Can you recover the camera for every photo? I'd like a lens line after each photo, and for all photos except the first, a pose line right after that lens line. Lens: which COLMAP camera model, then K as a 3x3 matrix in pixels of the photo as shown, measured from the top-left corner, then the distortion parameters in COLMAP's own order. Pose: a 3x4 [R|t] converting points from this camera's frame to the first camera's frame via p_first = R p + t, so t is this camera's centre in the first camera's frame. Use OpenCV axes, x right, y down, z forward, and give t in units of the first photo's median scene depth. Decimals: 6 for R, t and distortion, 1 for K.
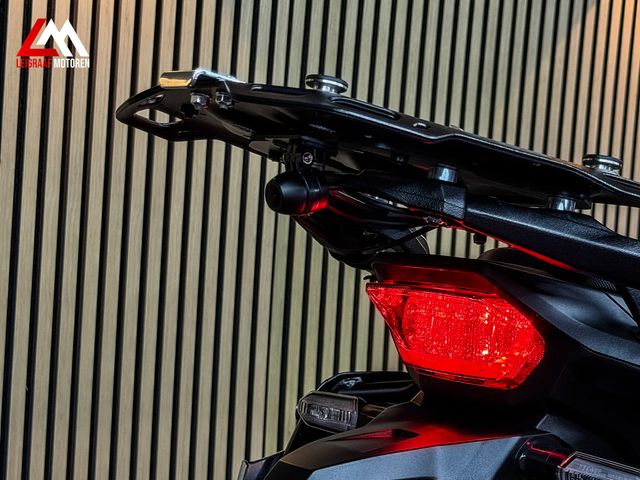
lens RADIAL K [[1425.2, 0, 320.0], [0, 1425.2, 240.0], [0, 0, 1]] dist [0.112967, 0.410637]
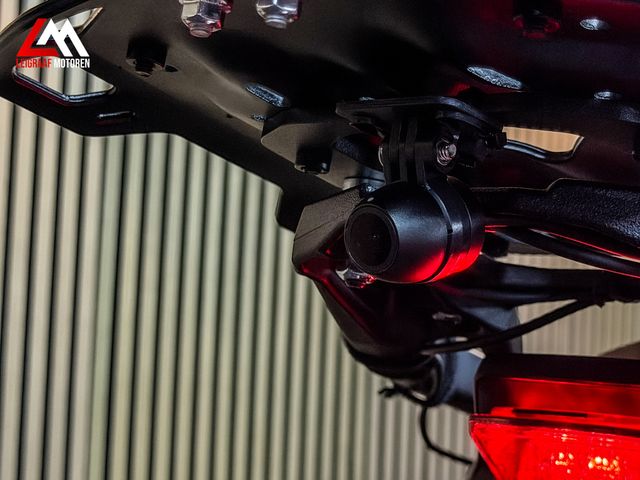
lens RADIAL K [[1425.2, 0, 320.0], [0, 1425.2, 240.0], [0, 0, 1]] dist [0.112967, 0.410637]
pose [[0.985346, -0.005841, 0.170470, -0.121362], [0.013887, 0.998843, -0.046047, -0.010270], [-0.170003, 0.047740, 0.984286, 0.571337]]
